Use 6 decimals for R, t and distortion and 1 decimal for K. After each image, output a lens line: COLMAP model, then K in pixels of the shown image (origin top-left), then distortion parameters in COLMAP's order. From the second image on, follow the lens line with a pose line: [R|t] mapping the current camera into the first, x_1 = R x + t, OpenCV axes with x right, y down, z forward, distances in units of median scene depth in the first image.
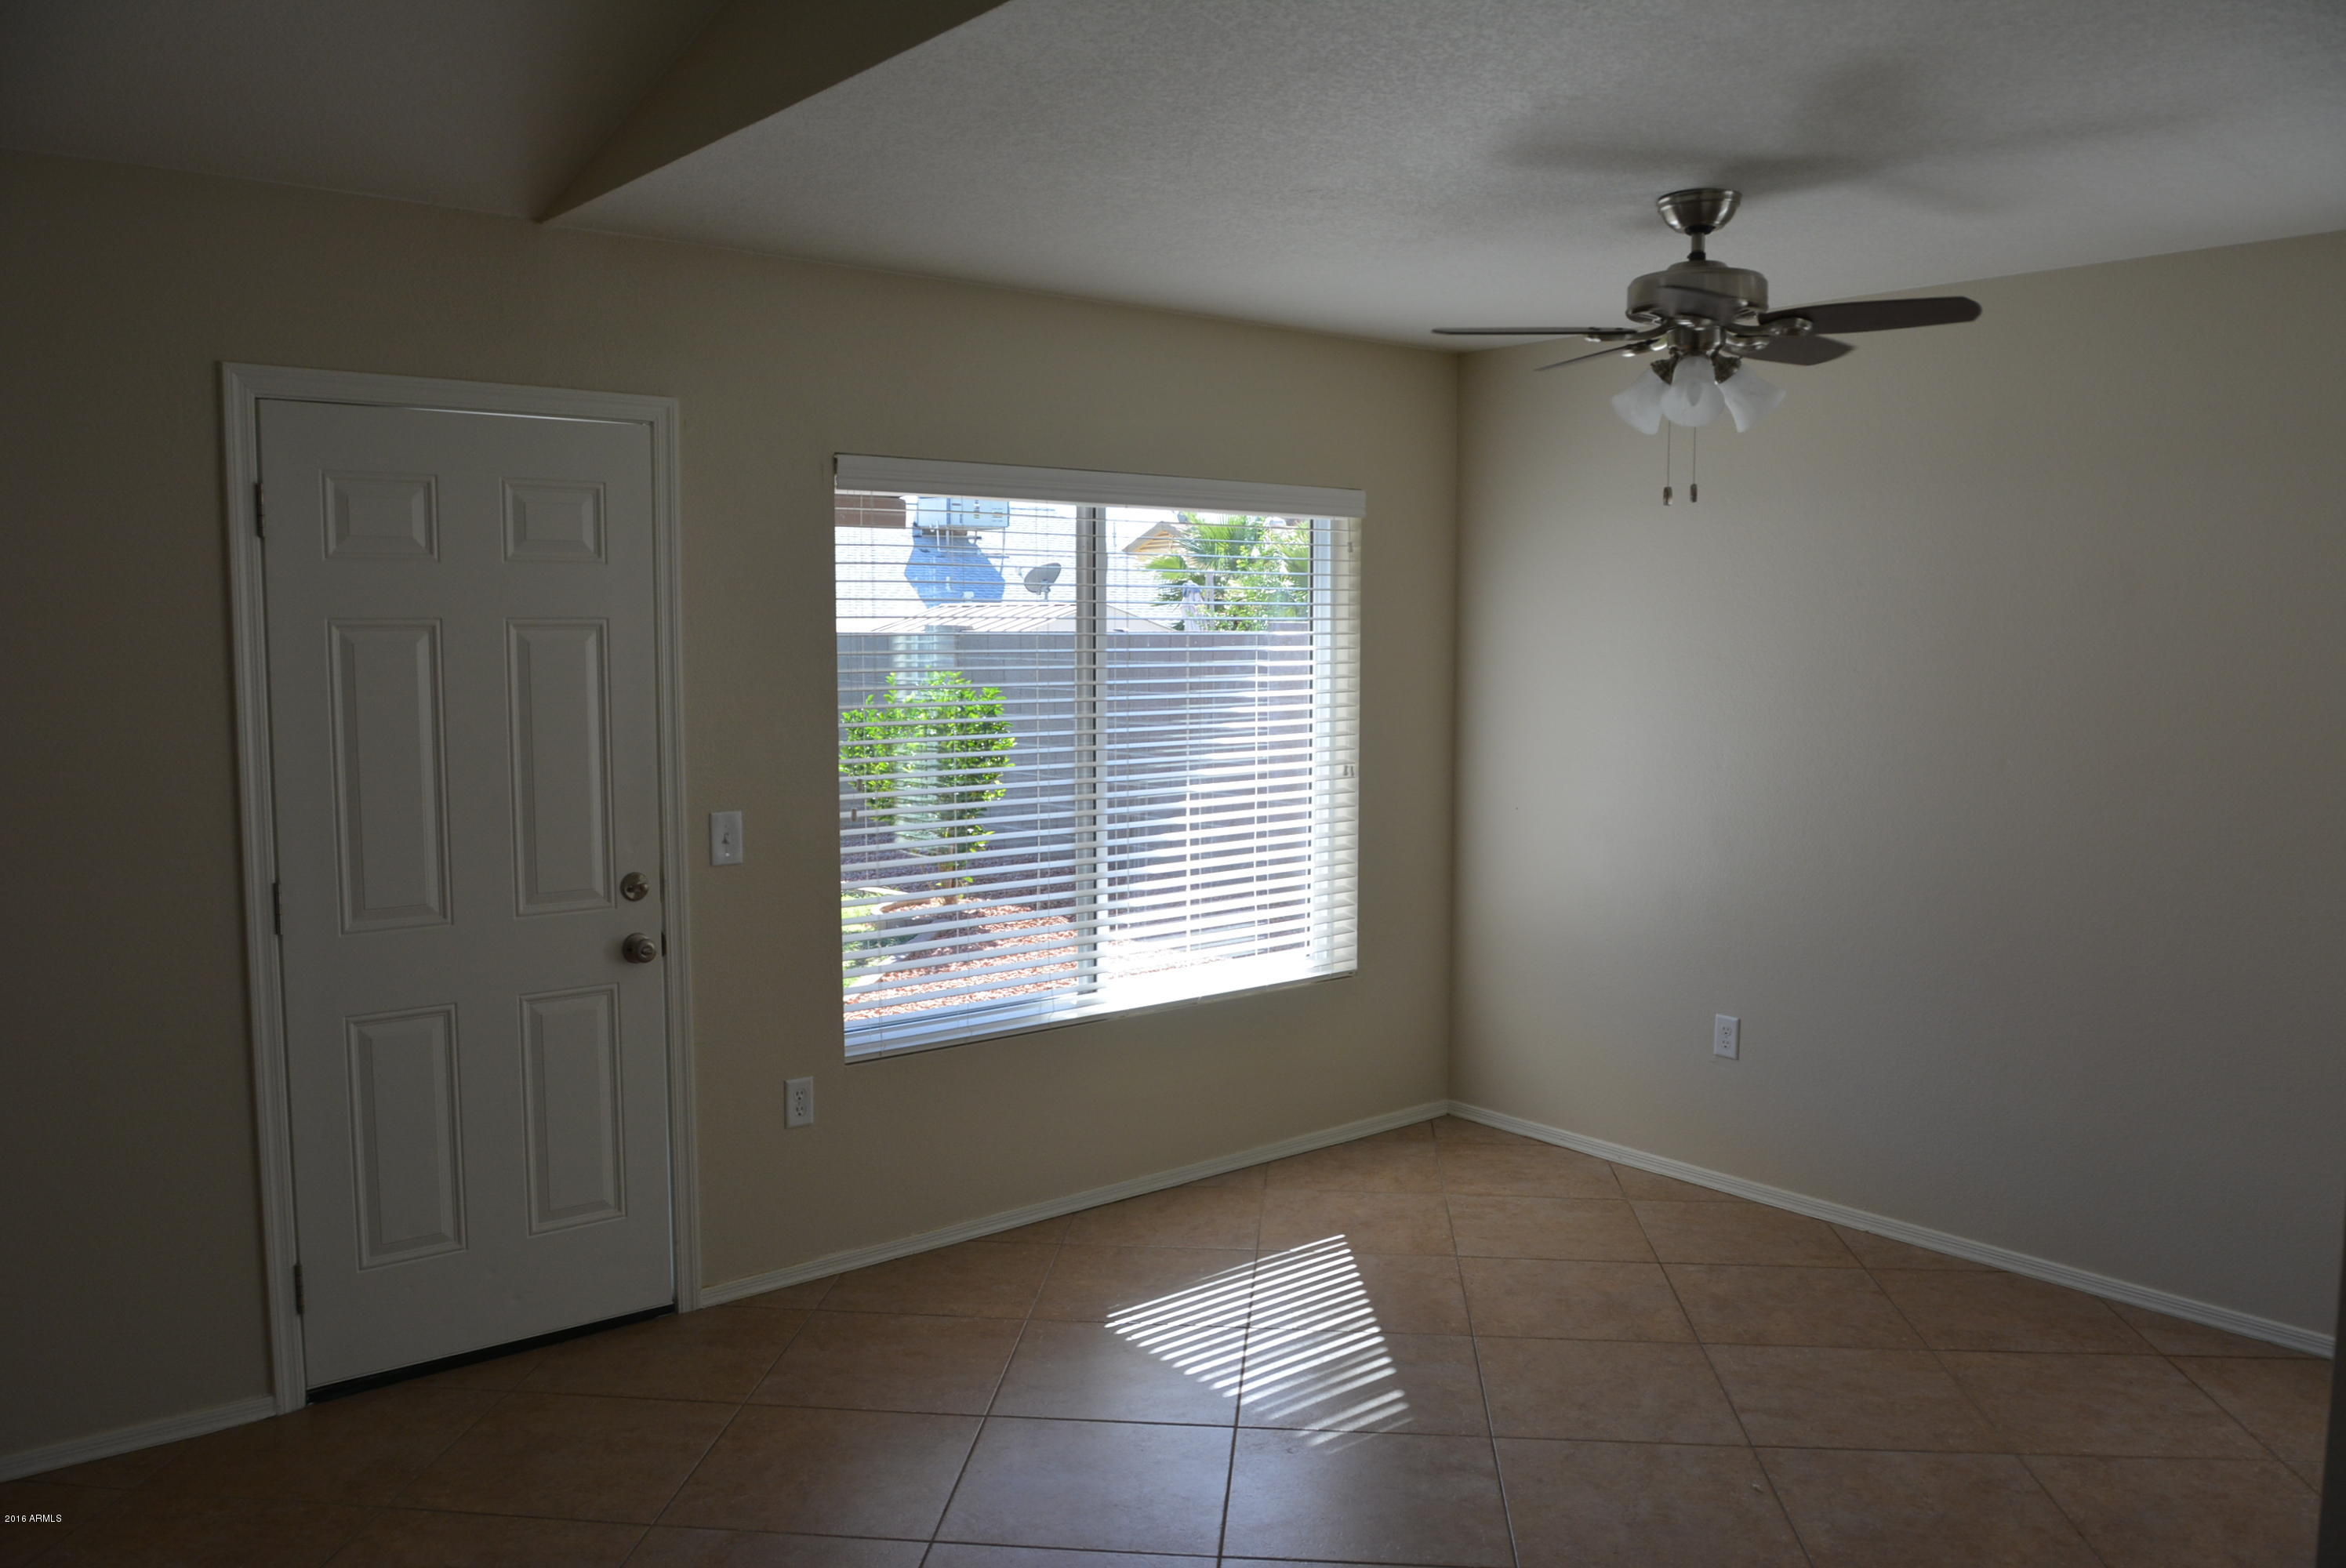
lens RADIAL K [[1778.6, 0, 1173.0], [0, 1778.6, 784.0], [0, 0, 1]] dist [-0.054421, 0.015614]
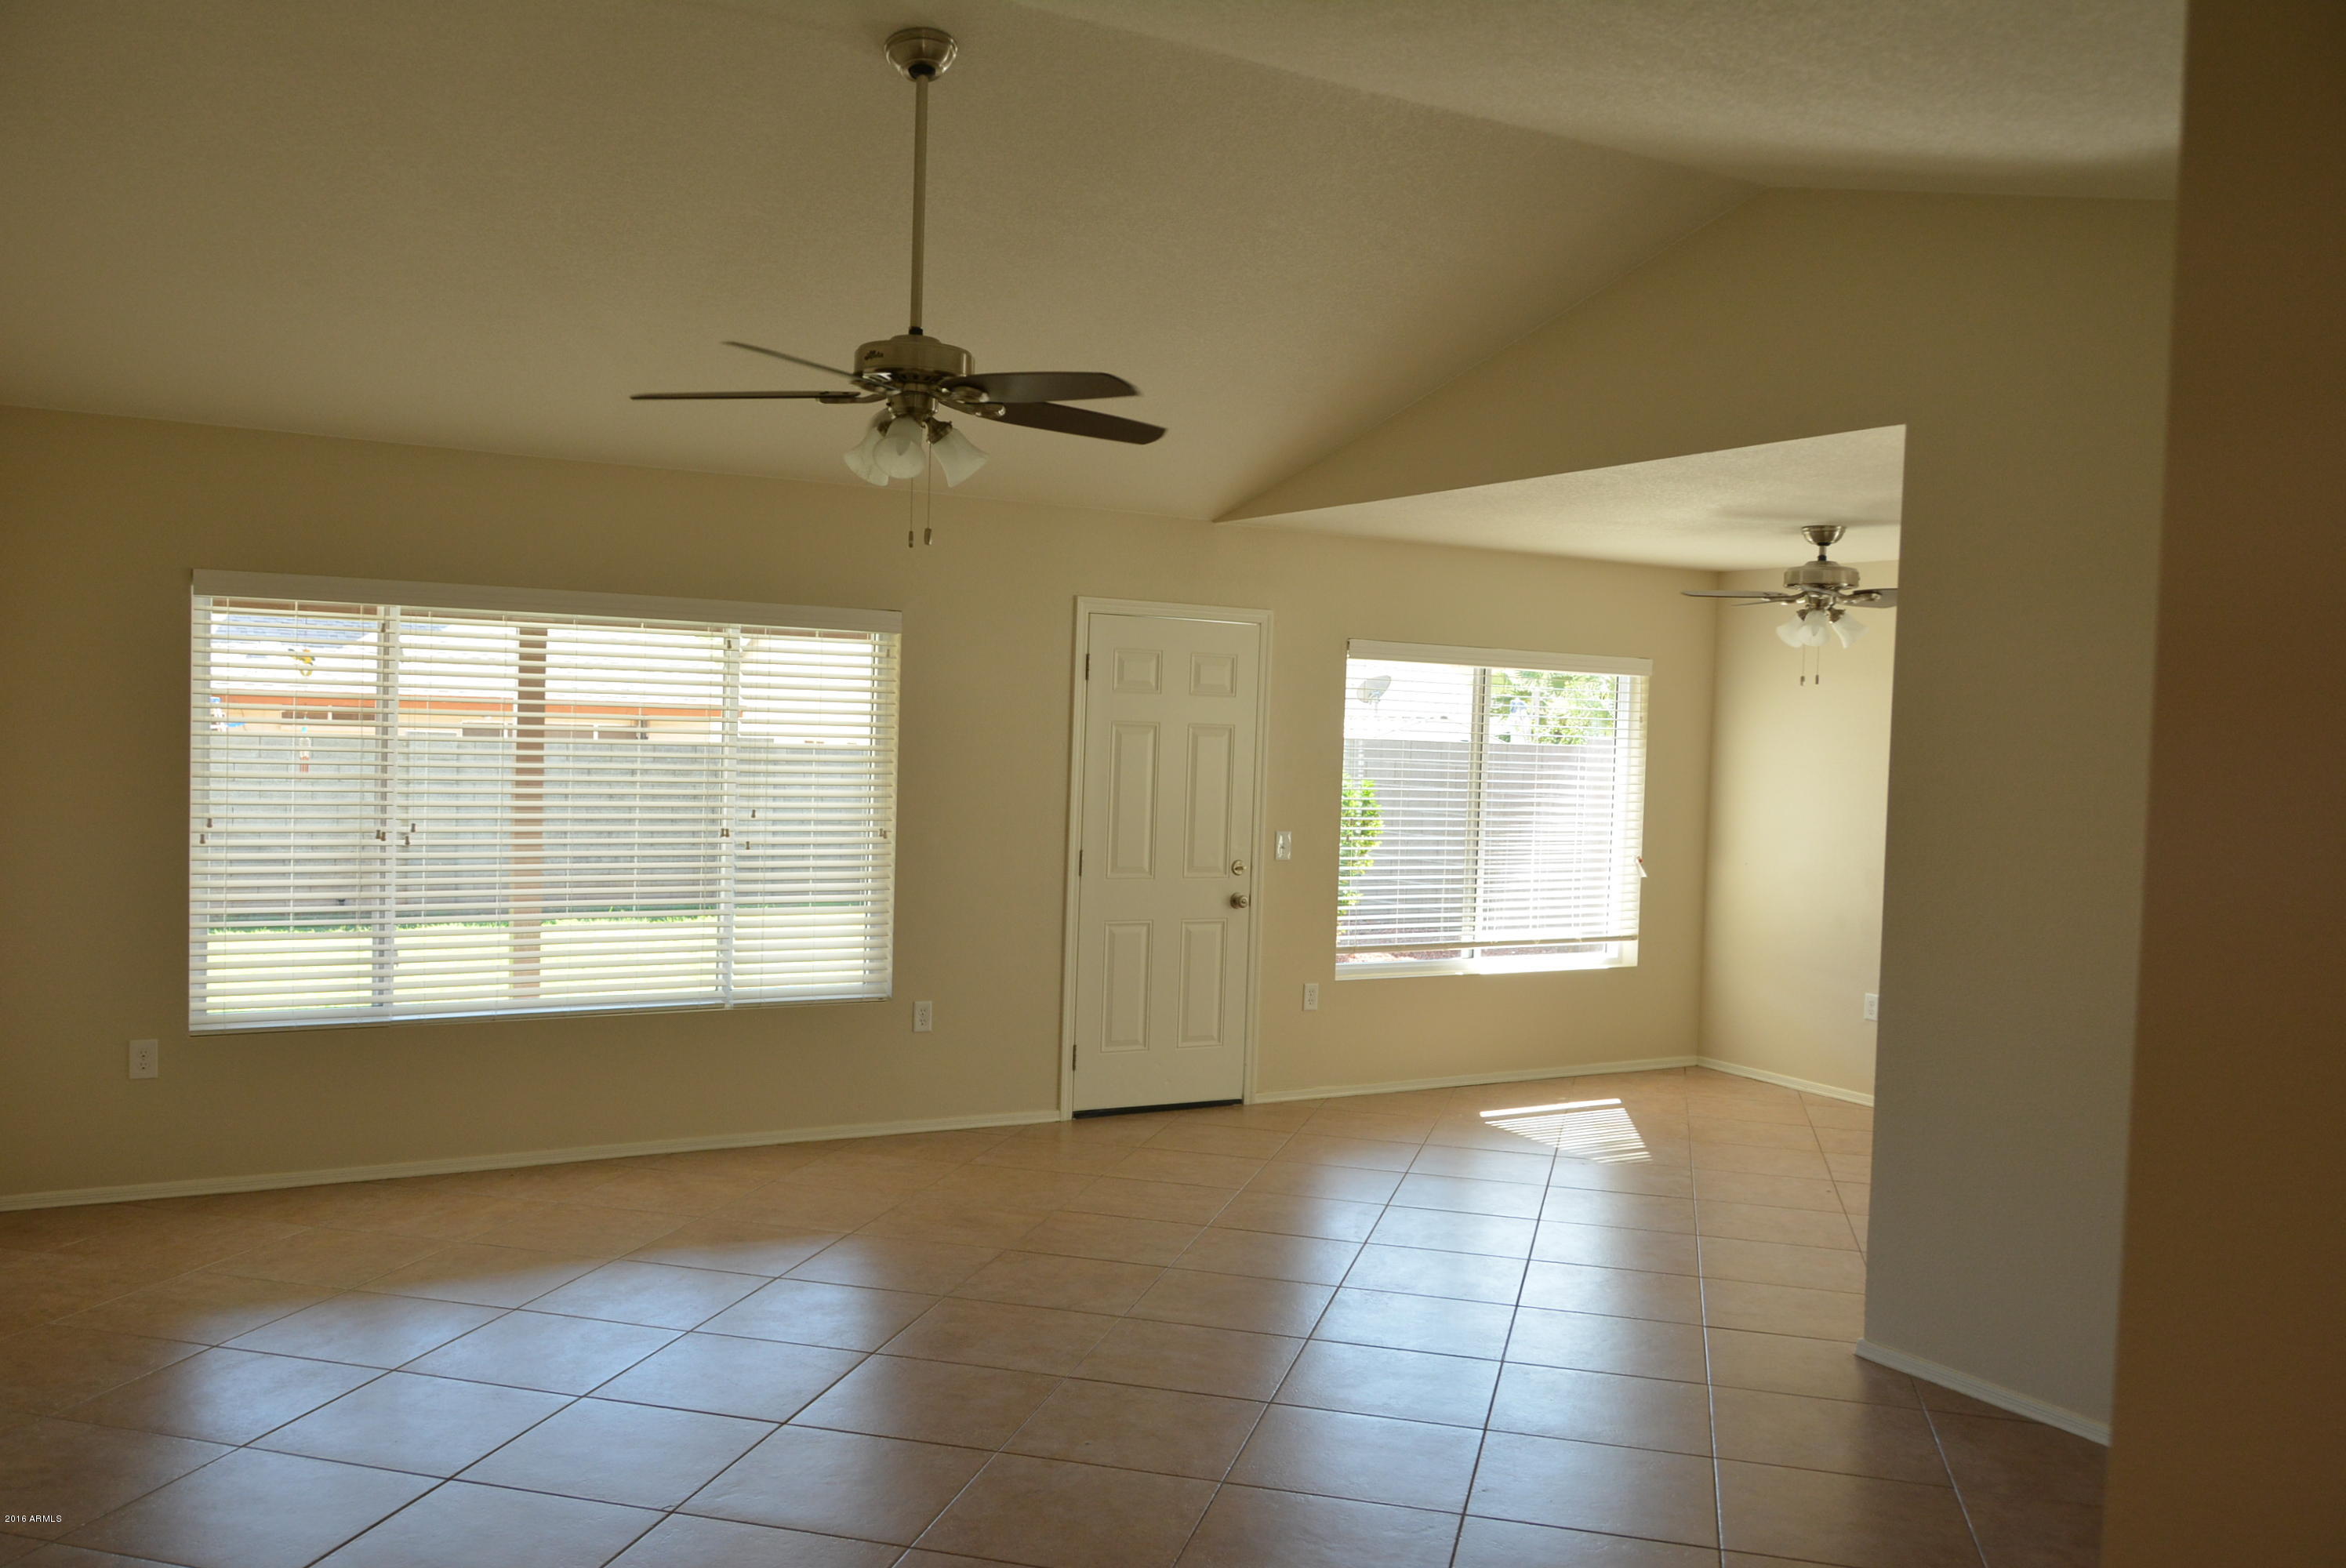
lens RADIAL K [[1864.7, 0, 1176.8], [0, 1864.7, 820.4], [0, 0, 1]] dist [-0.003474, 0.001445]
pose [[0.986146, 0.040618, -0.160831, -0.051051], [-0.047152, 0.998201, -0.037021, 0.082704], [0.159038, 0.044091, 0.986287, -0.948338]]
